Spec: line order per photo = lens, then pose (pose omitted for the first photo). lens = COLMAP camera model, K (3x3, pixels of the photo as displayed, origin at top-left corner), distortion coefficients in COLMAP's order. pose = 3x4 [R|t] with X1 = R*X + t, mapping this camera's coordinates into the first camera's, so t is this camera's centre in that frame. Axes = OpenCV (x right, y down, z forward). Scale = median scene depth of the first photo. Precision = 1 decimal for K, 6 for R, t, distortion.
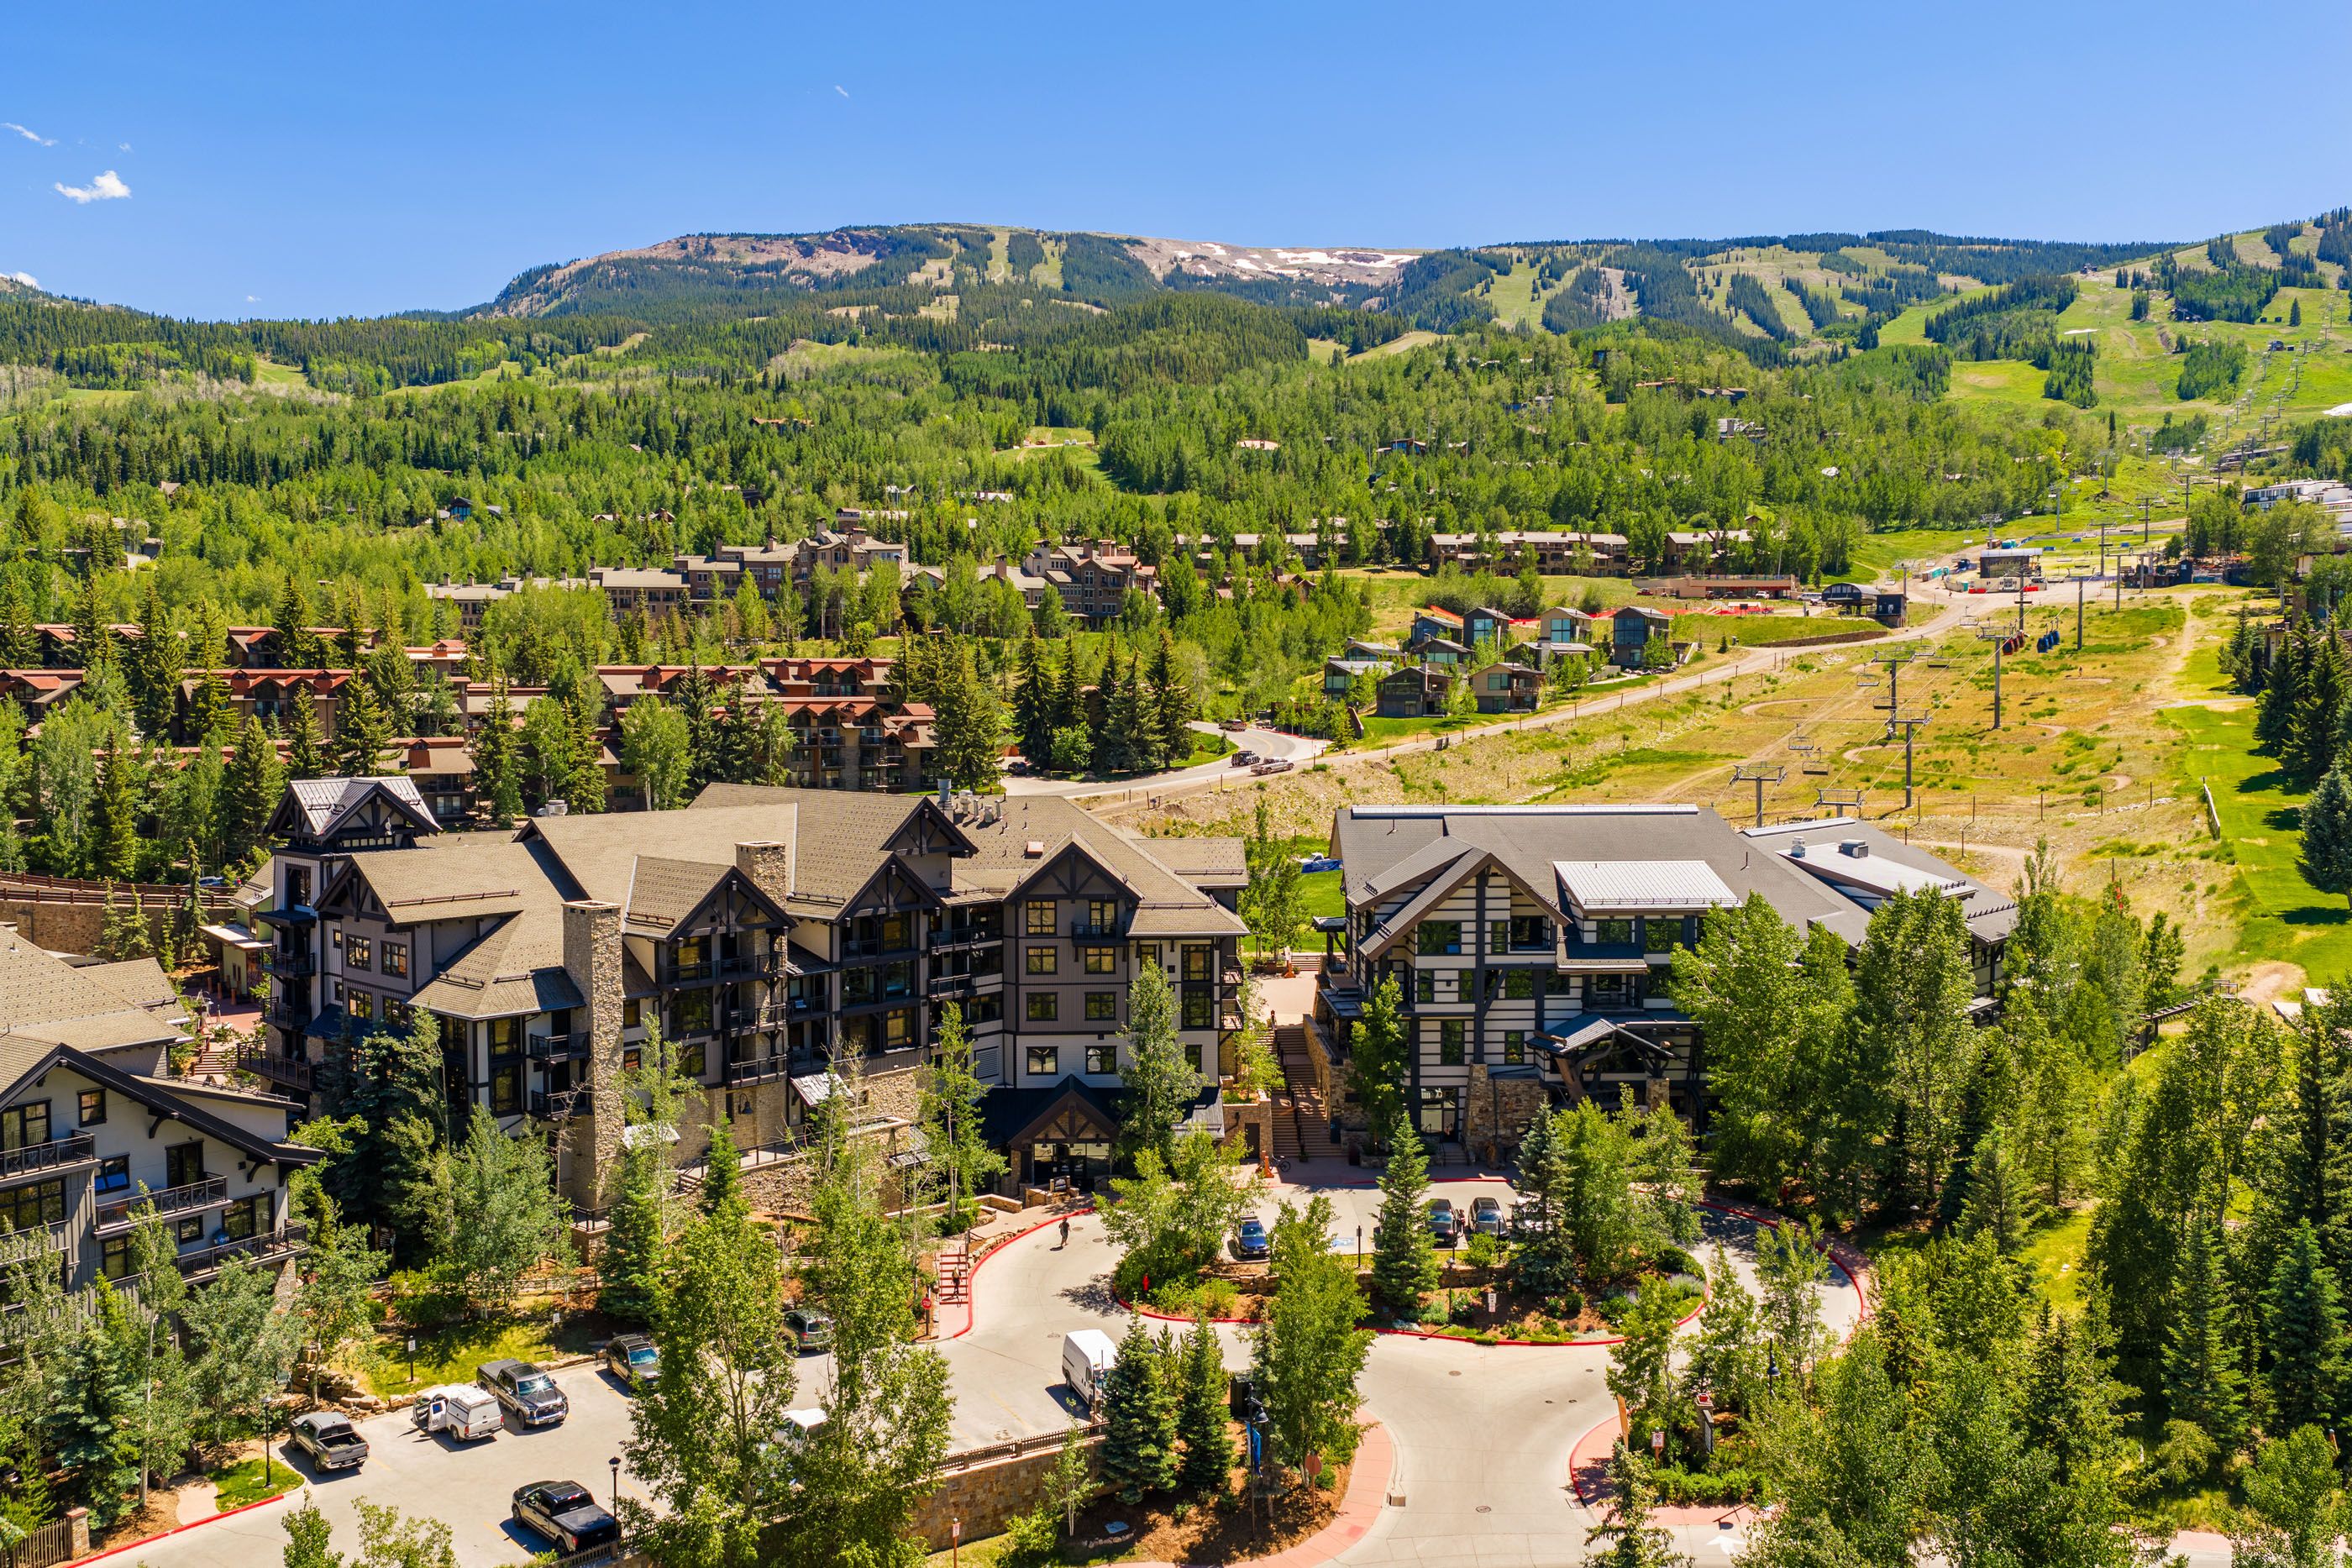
lens RADIAL K [[1944.3, 0, 1180.6], [0, 1944.3, 790.3], [0, 0, 1]] dist [0.026612, -0.044206]
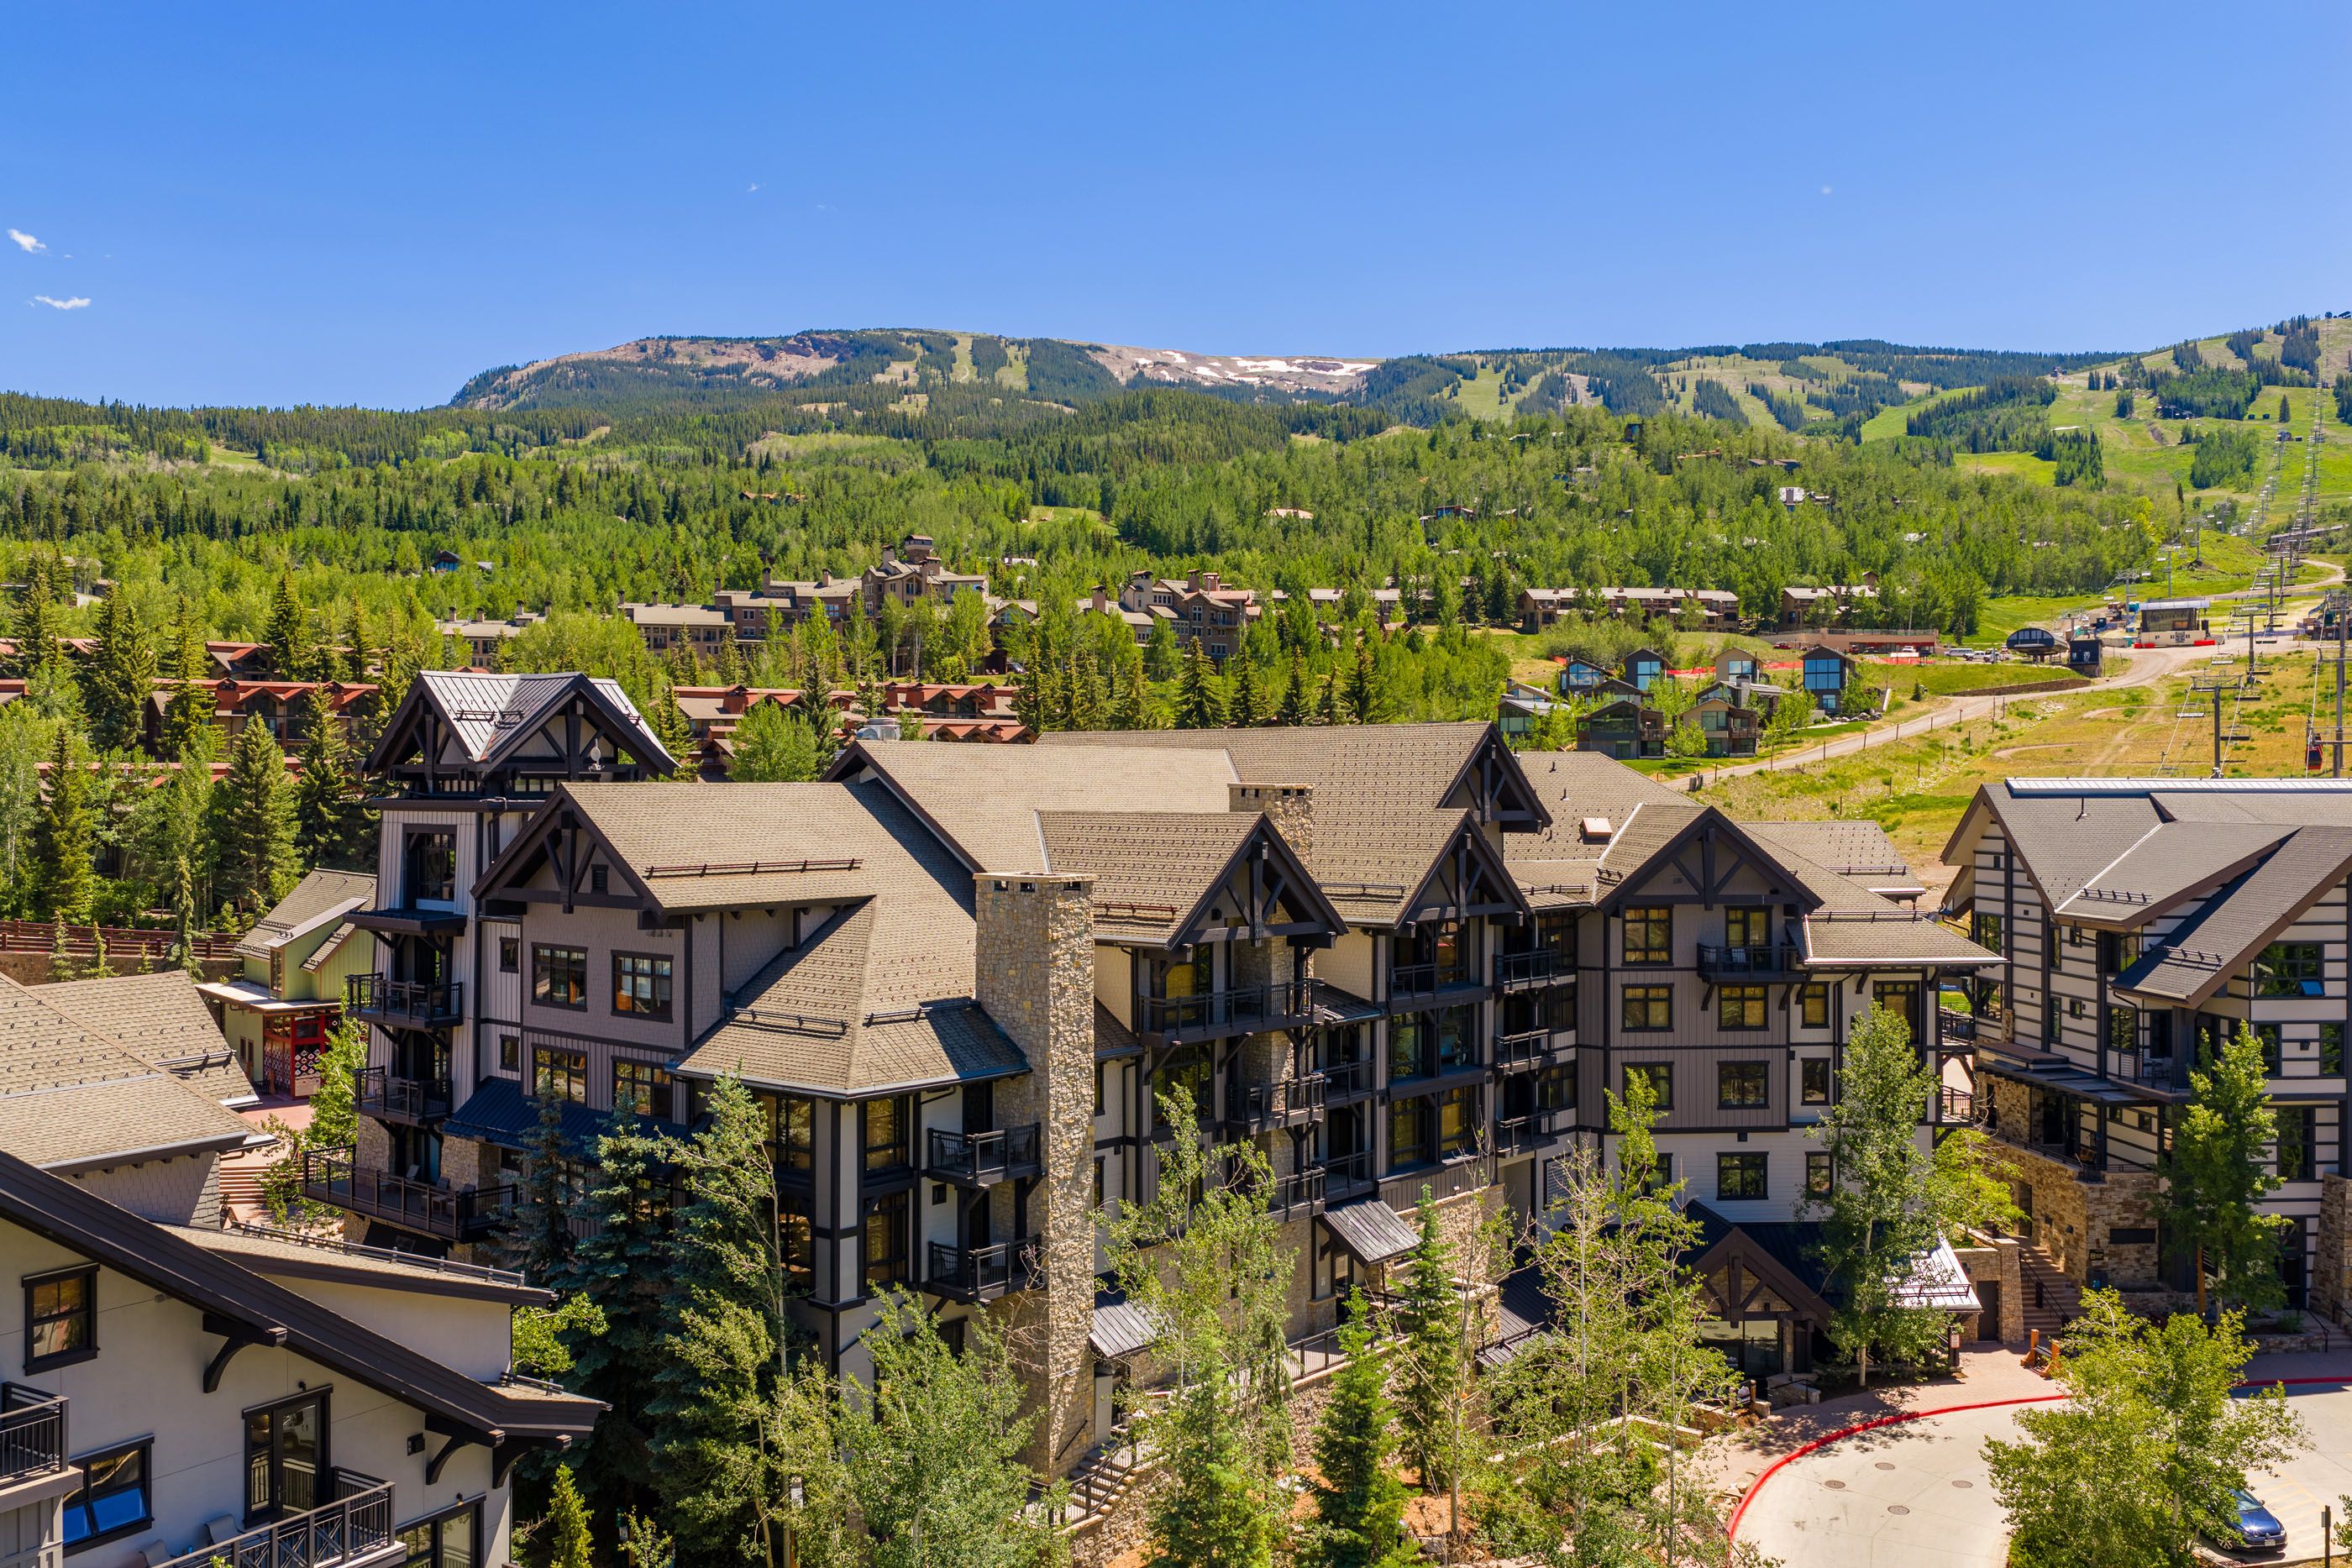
lens RADIAL K [[1944.3, 0, 1180.6], [0, 1944.3, 790.3], [0, 0, 1]] dist [0.026612, -0.044206]
pose [[0.999646, 0.000317, 0.026600, -0.117503], [0.001168, 0.998441, -0.055812, 0.027473], [-0.026577, 0.055824, 0.998087, 0.204825]]
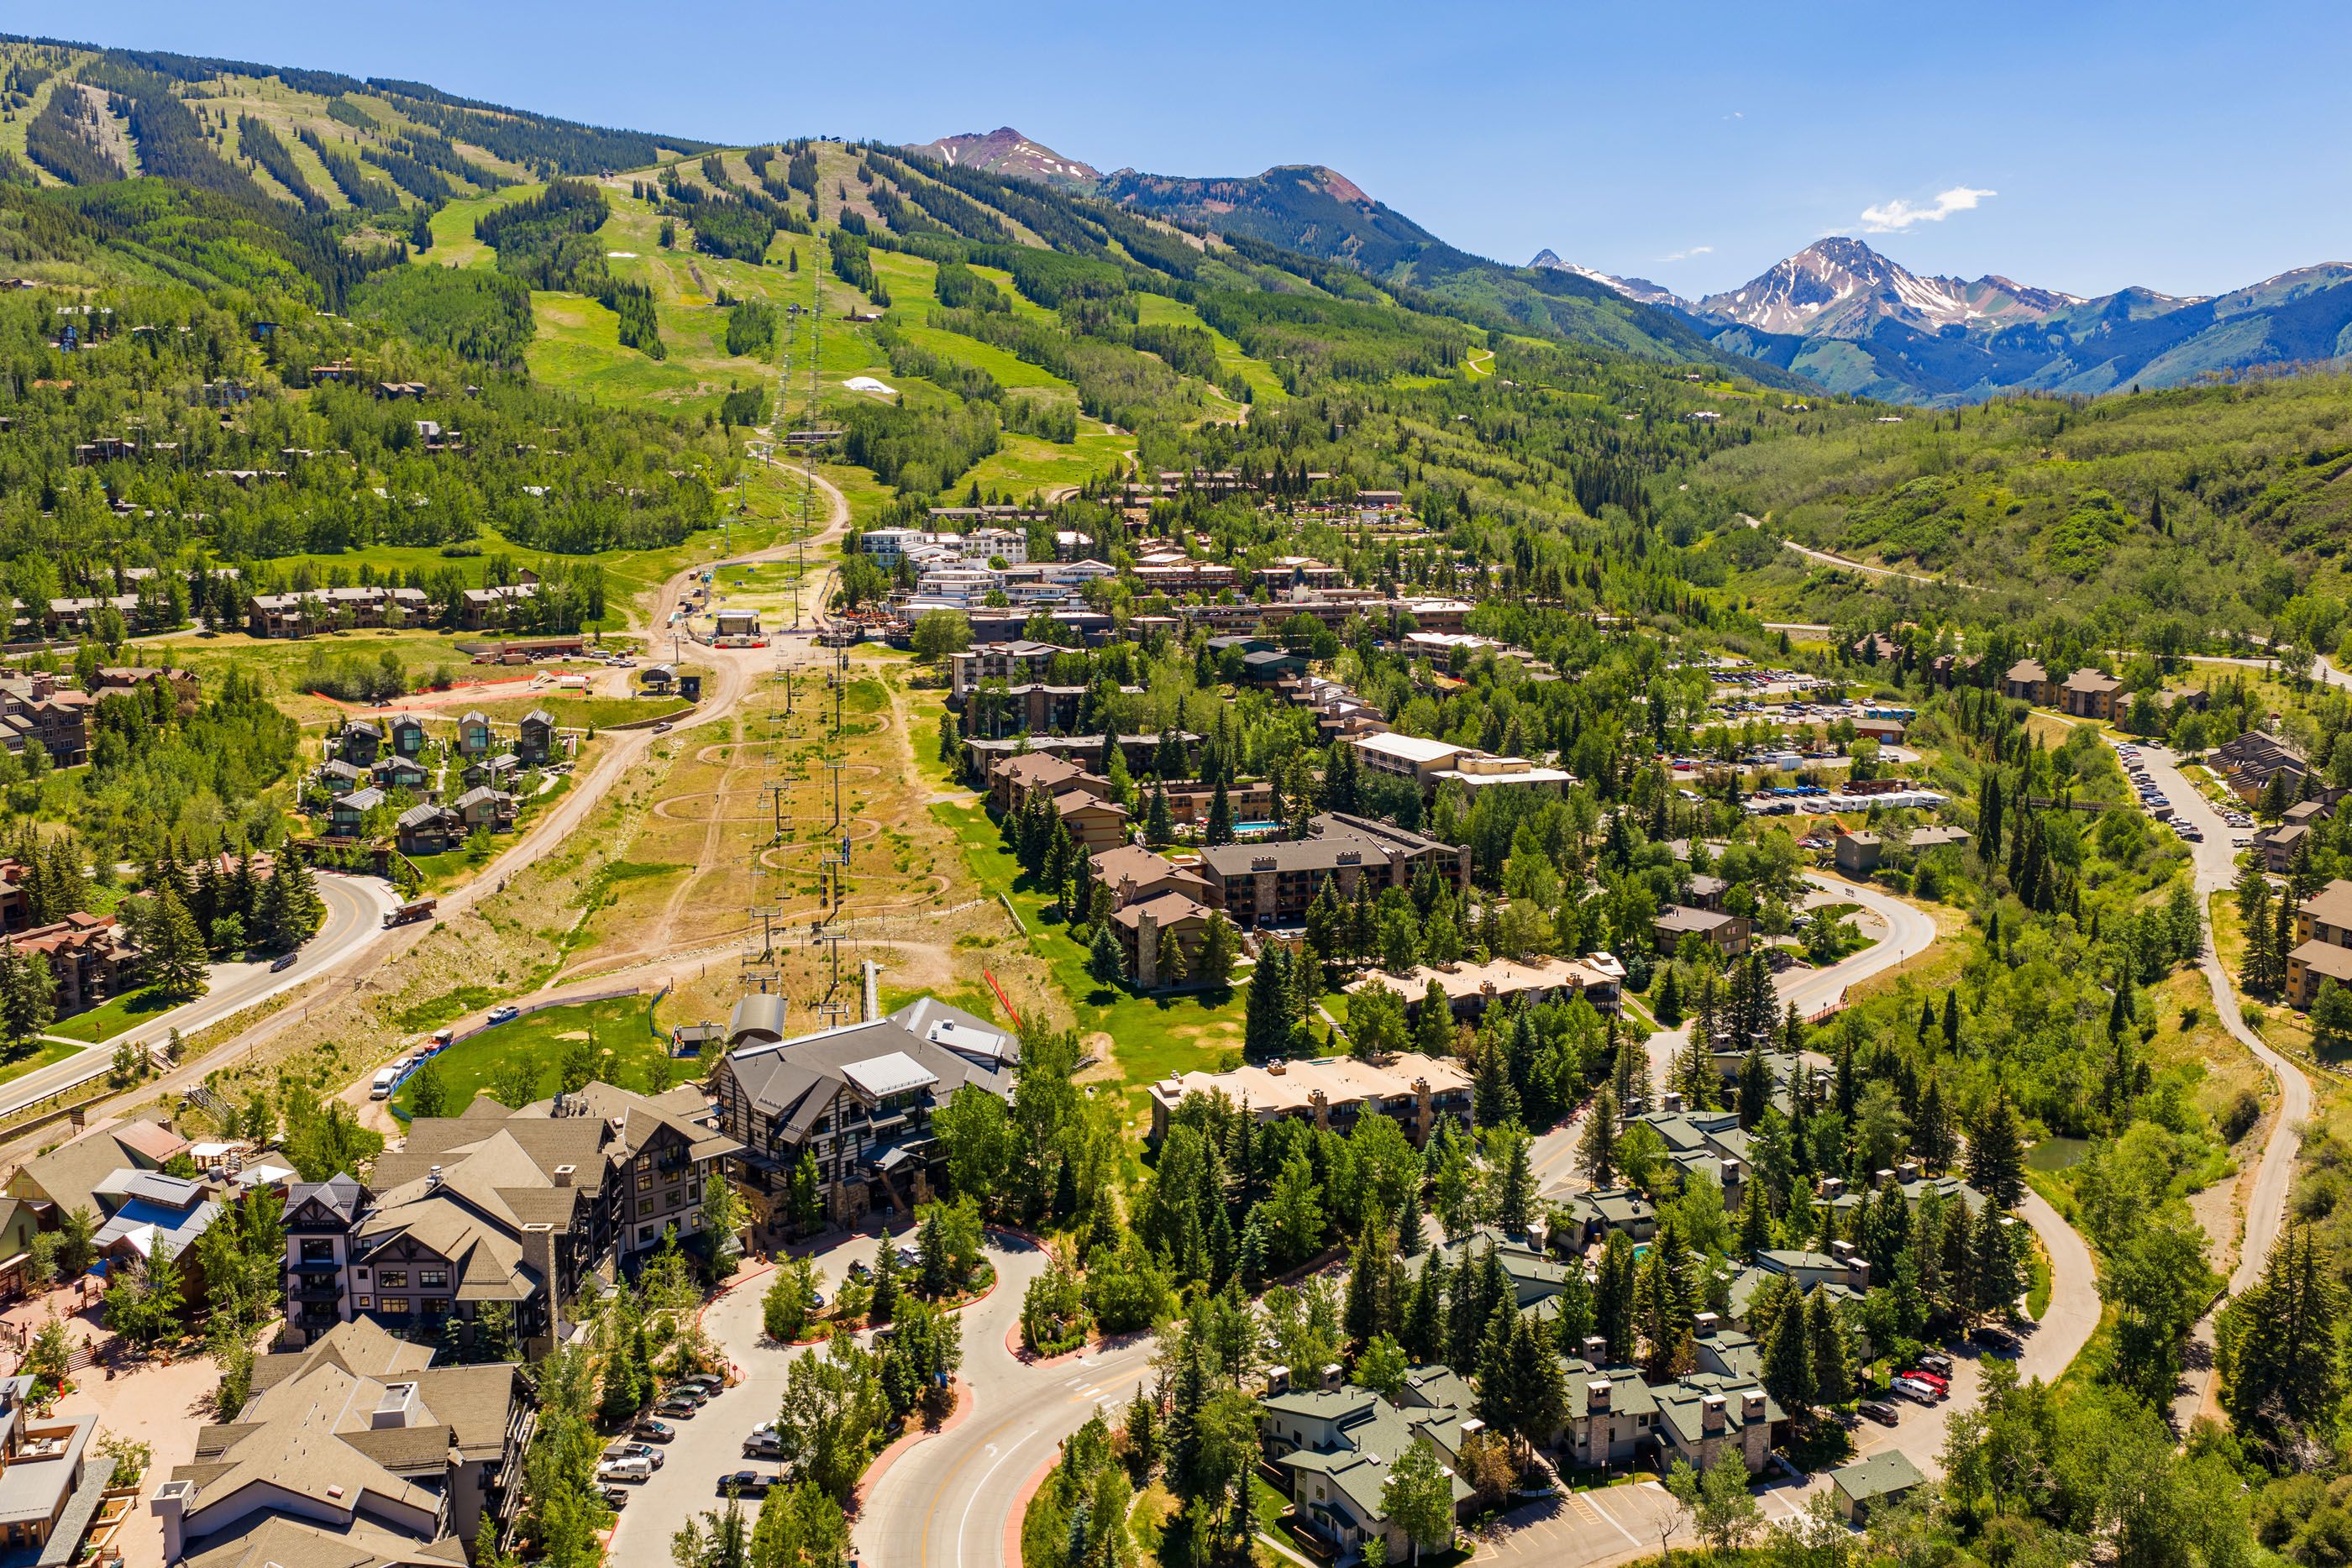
lens RADIAL K [[1951.1, 0, 1191.7], [0, 1951.1, 780.6], [0, 0, 1]] dist [0.011053, -0.010128]
pose [[0.740395, -0.094565, 0.665487, -0.465679], [0.037734, 0.994341, 0.099312, -0.242615], [-0.671112, -0.048418, 0.739773, -0.388833]]
